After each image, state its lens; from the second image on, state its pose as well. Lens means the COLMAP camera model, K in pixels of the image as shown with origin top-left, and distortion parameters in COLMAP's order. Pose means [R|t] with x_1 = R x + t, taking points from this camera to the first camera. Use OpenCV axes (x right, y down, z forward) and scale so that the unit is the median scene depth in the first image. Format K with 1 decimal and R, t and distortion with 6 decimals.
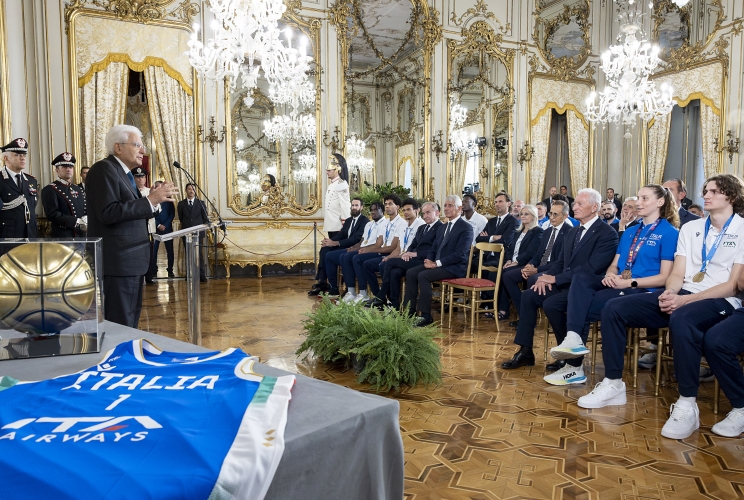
lens RADIAL K [[573.0, 0, 372.0], [0, 573.0, 260.5], [0, 0, 1]] dist [0.004537, -0.002212]
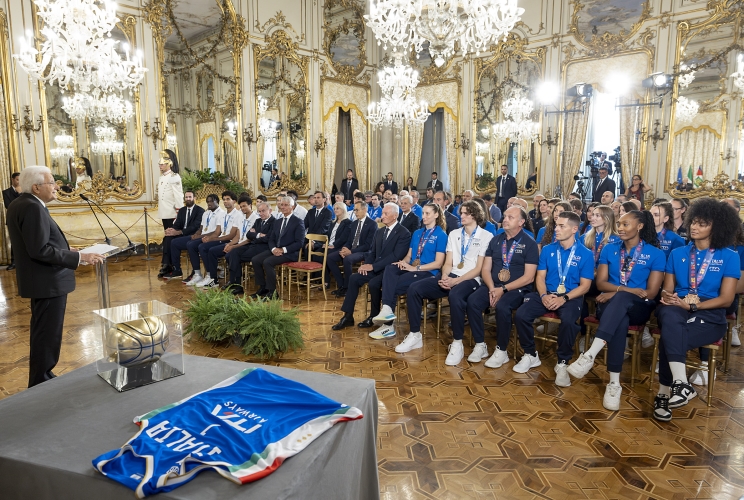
lens RADIAL K [[519.7, 0, 372.0], [0, 519.7, 250.0], [0, 0, 1]] dist [0.000737, 0.001157]
pose [[0.922484, -0.056095, 0.381939, -0.085536], [0.029631, 0.996756, 0.074826, -0.049862], [-0.384898, -0.057709, 0.921153, -0.101275]]
